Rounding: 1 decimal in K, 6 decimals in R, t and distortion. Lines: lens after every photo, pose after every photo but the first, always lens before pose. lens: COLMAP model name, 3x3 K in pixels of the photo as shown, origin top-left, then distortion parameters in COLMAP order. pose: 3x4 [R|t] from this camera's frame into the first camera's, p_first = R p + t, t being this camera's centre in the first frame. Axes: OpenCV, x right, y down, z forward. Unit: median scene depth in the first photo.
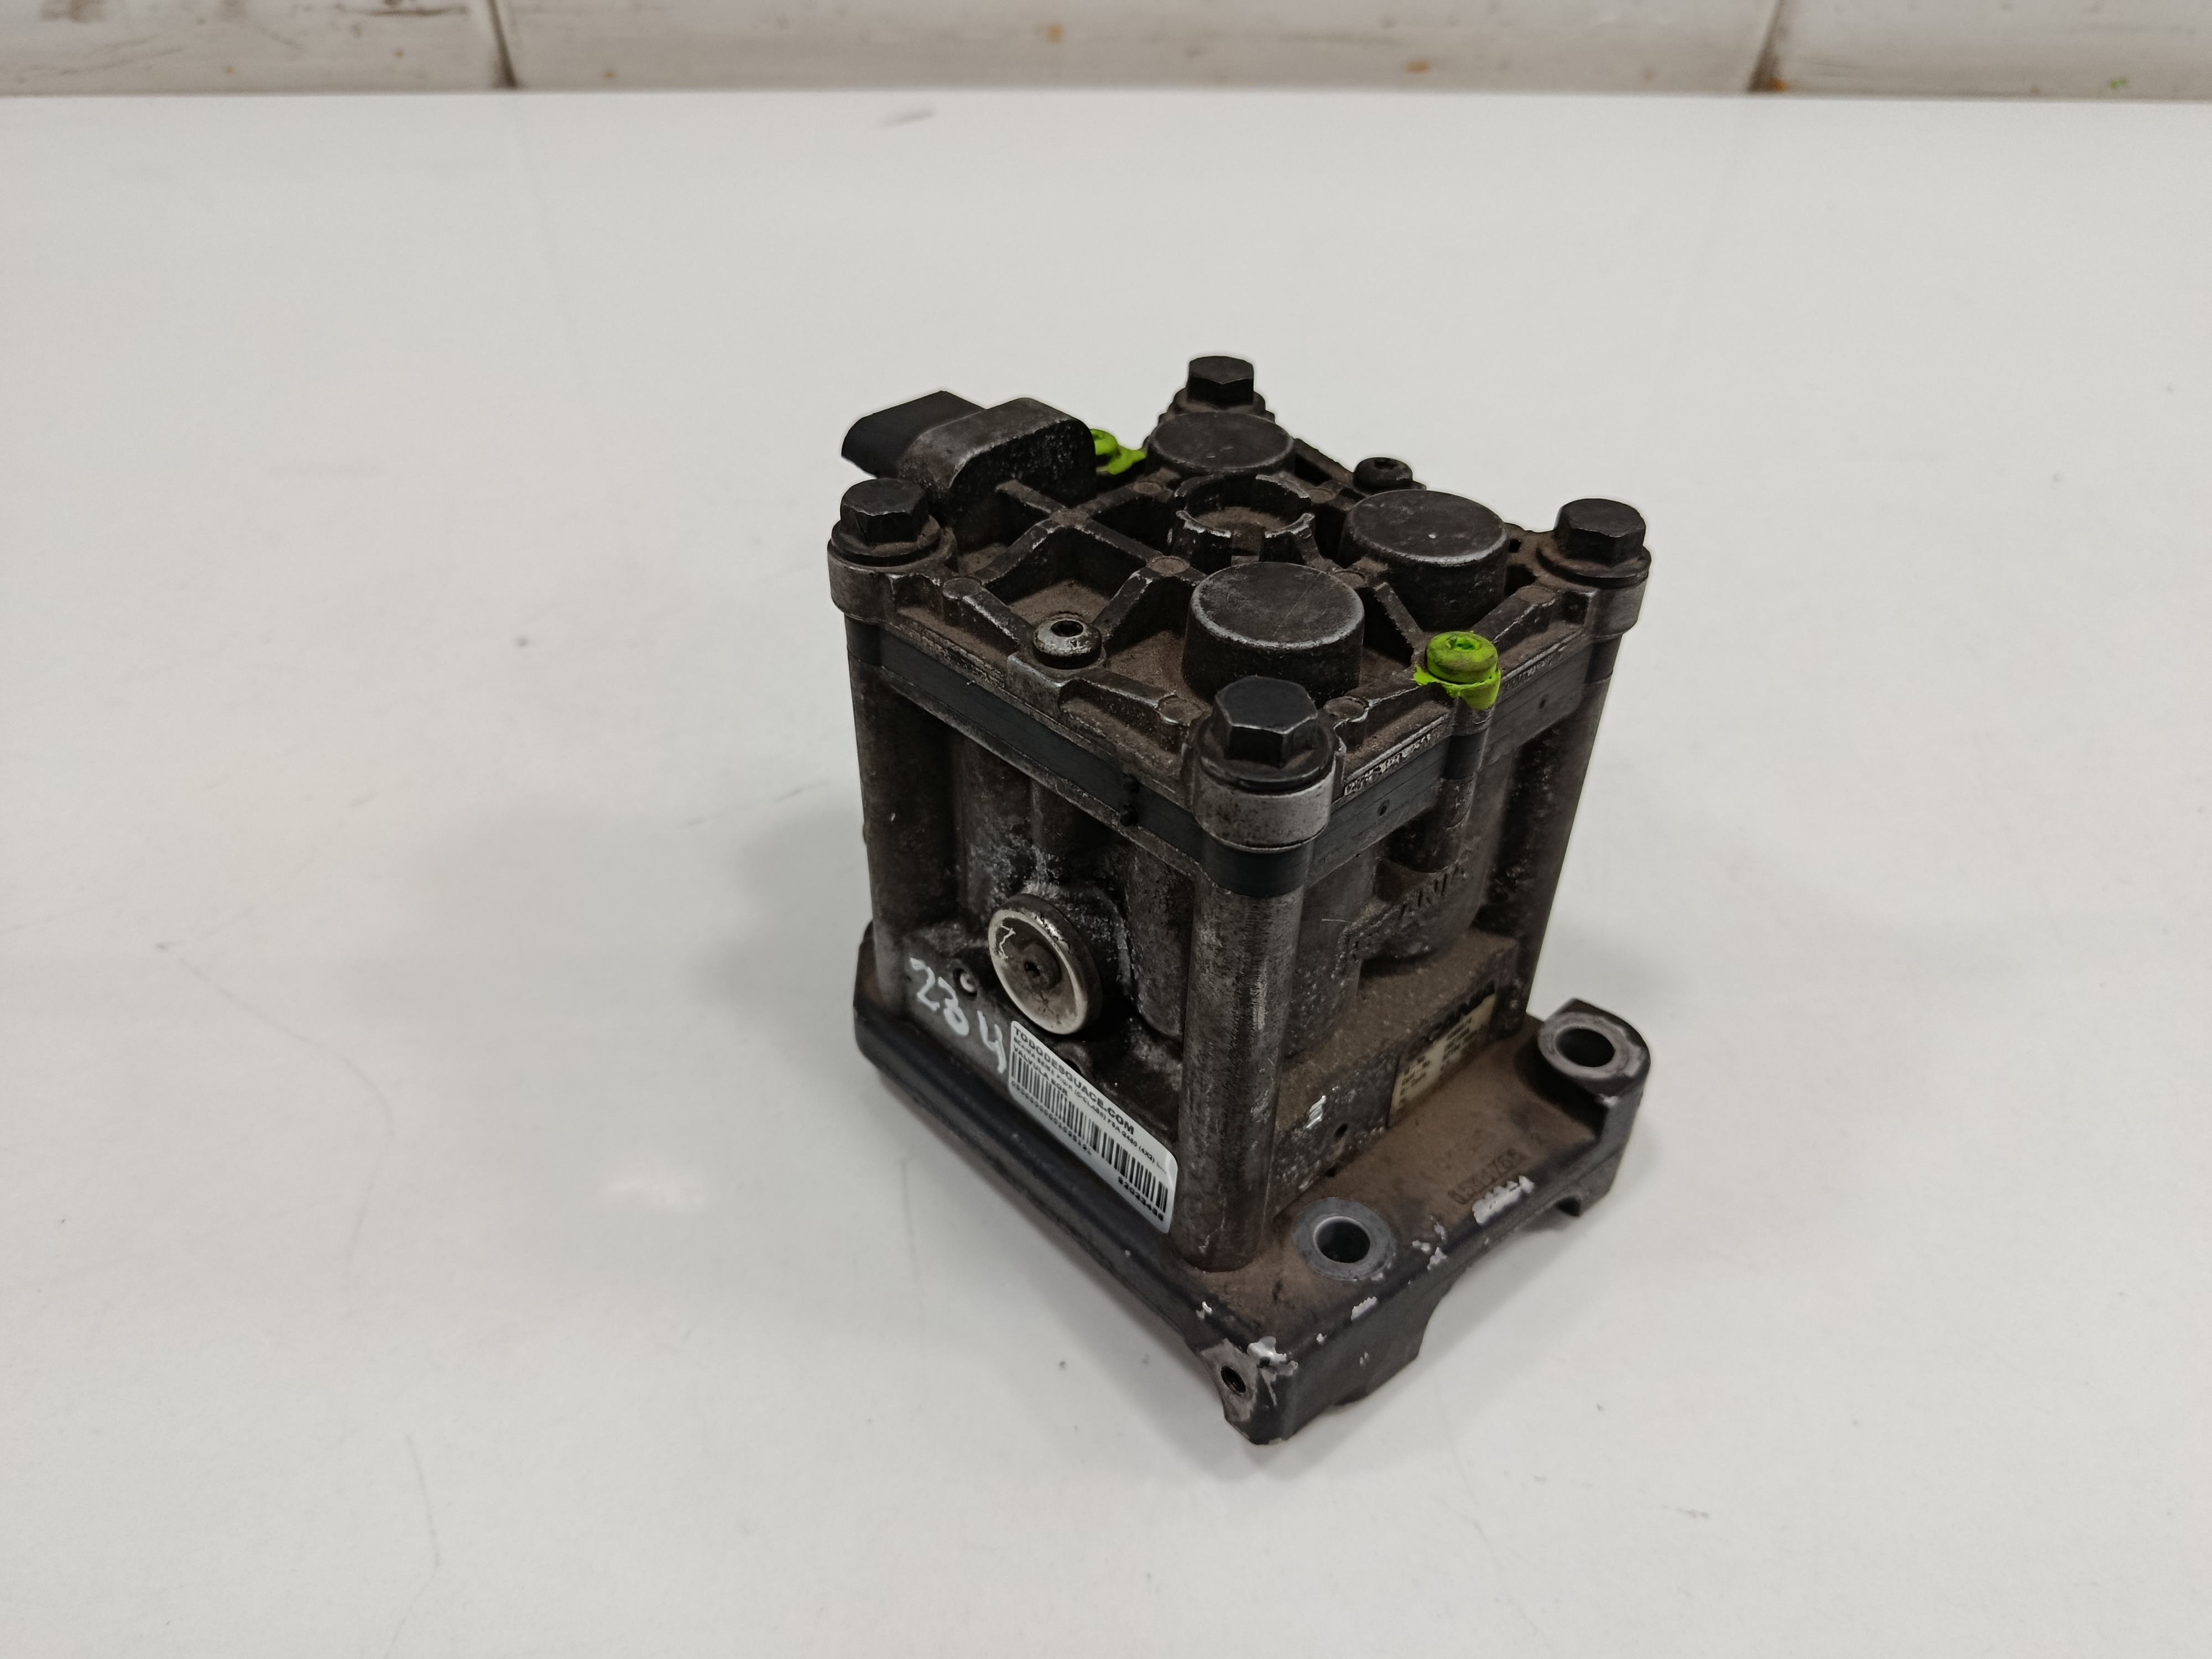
lens RADIAL K [[1508.8, 0, 1106.0], [0, 1508.8, 829.5], [0, 0, 1]] dist [0.001516, -0.000168]
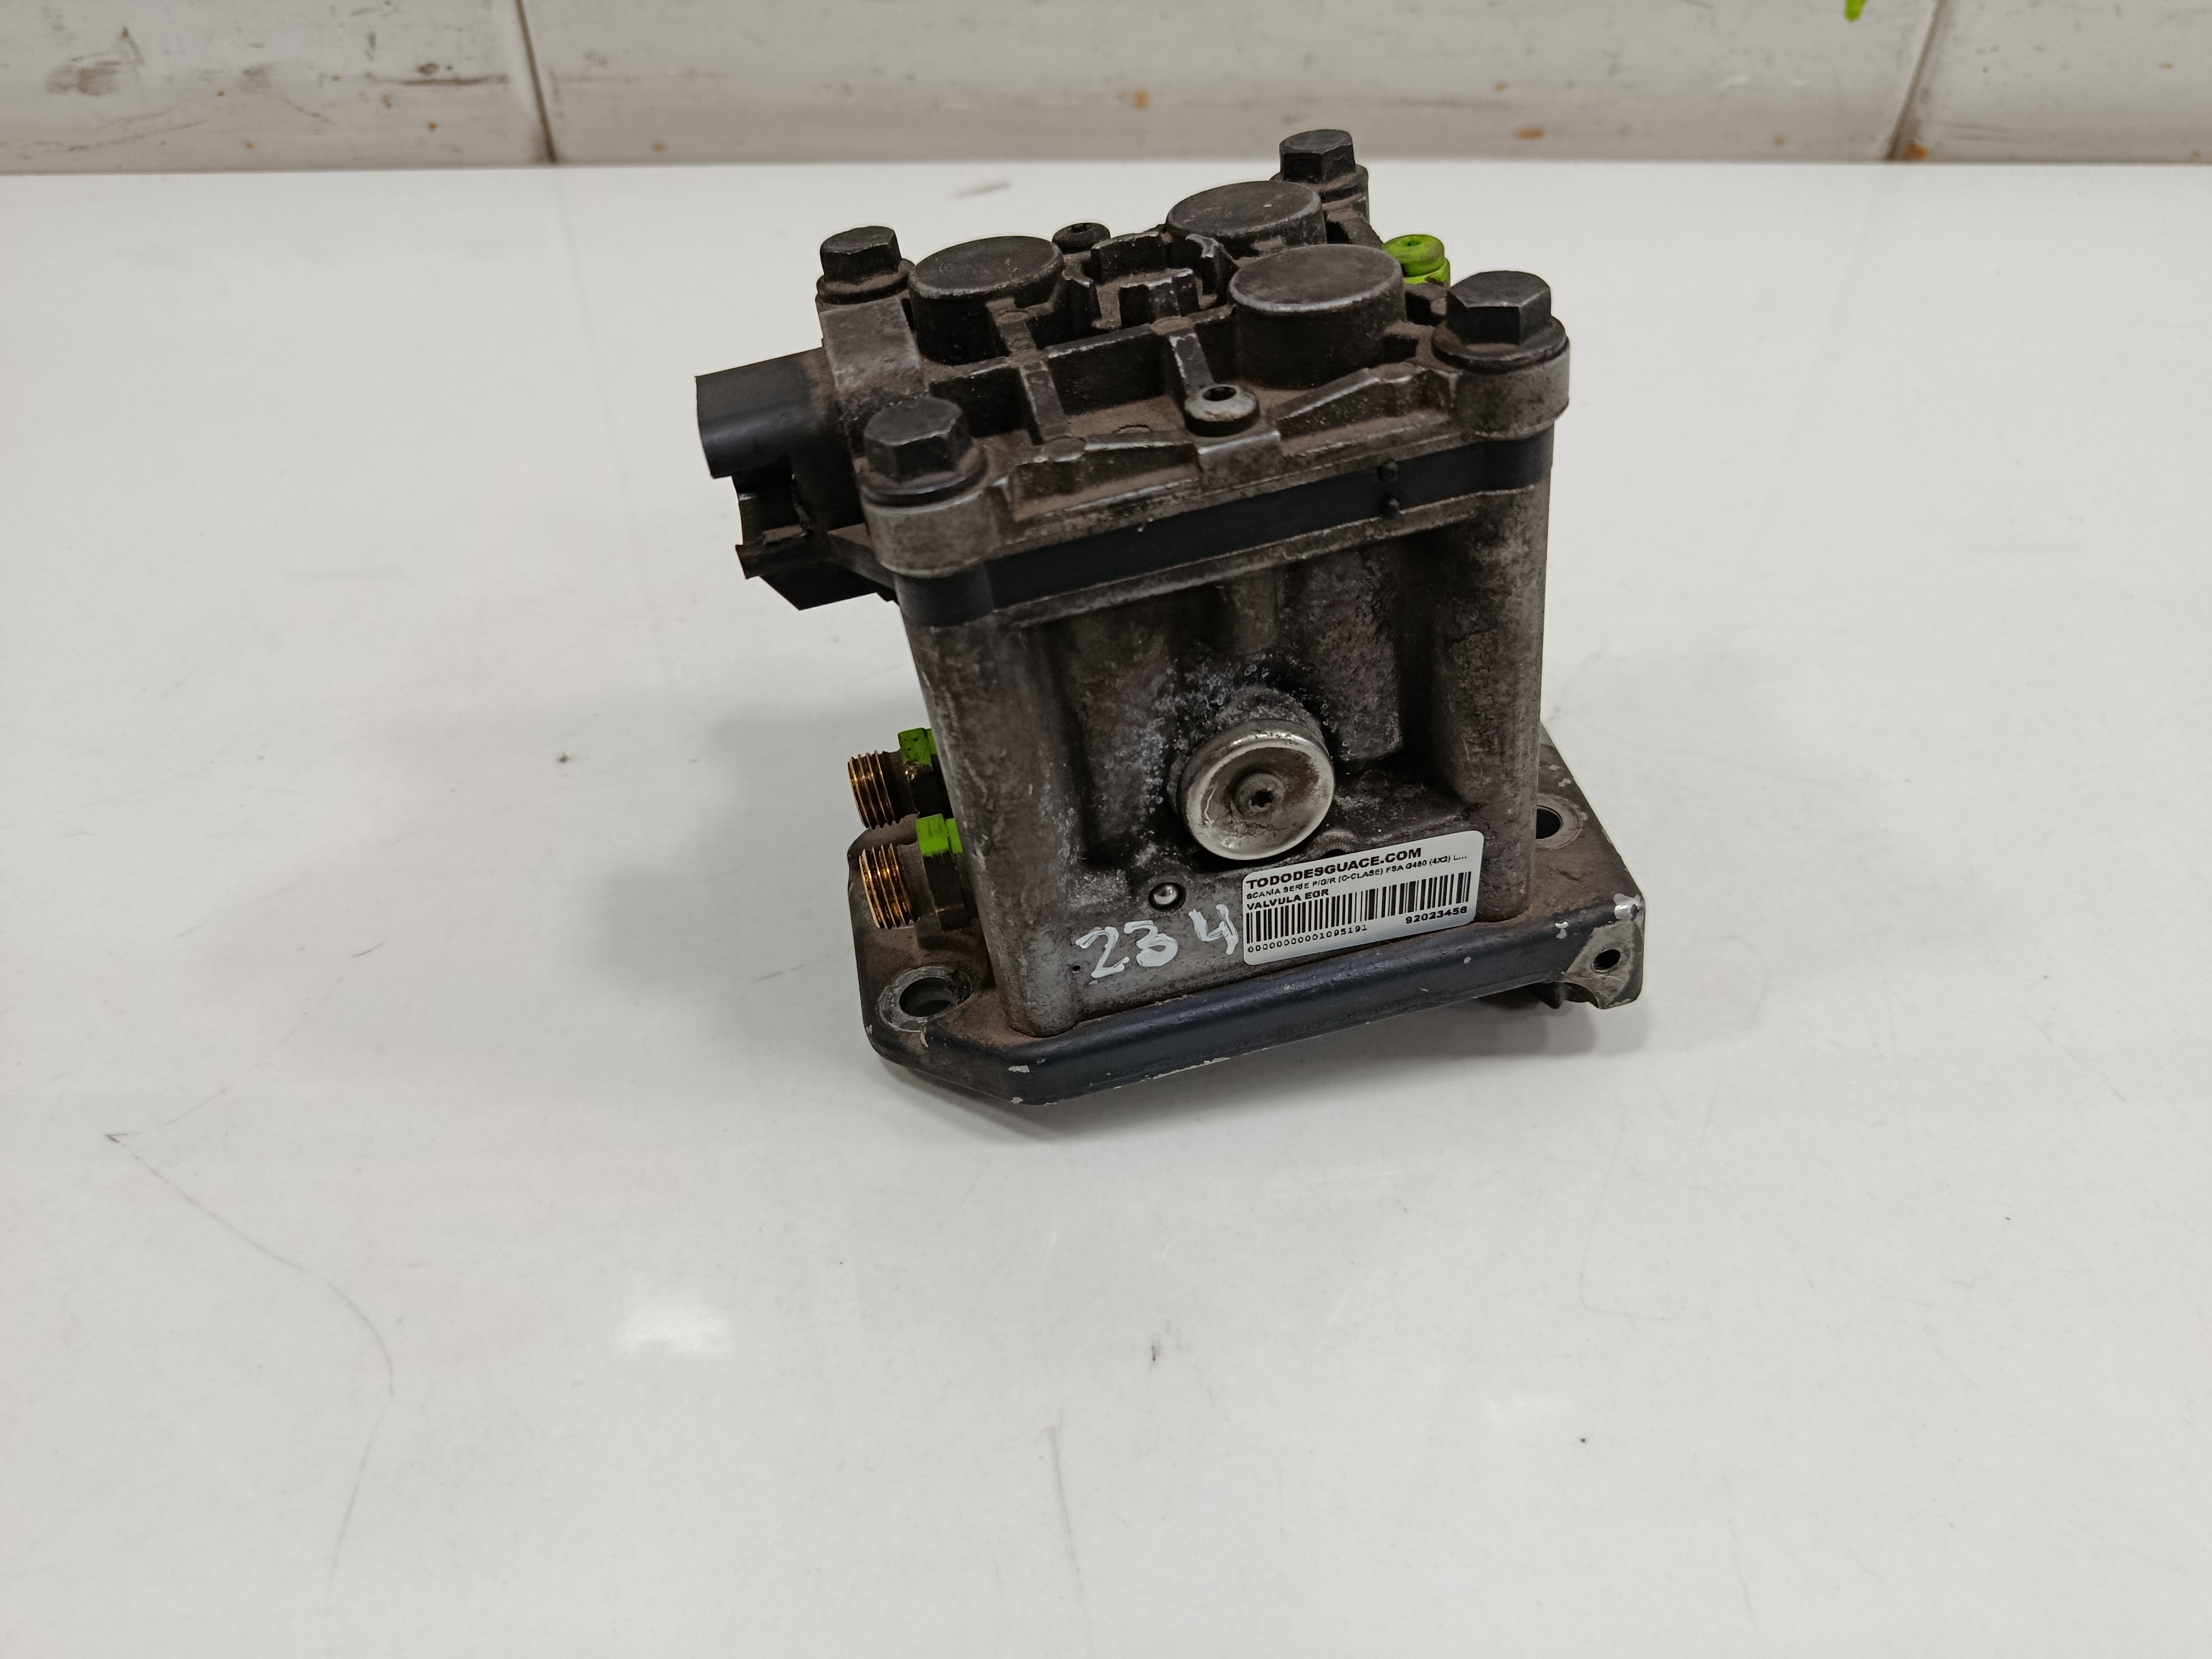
lens RADIAL K [[1508.8, 0, 1106.0], [0, 1508.8, 829.5], [0, 0, 1]] dist [0.001516, -0.000168]
pose [[0.540129, -0.616008, 0.573407, -0.677238], [0.639119, 0.743521, 0.196733, -0.143699], [-0.547529, 0.260214, 0.795299, 0.329240]]
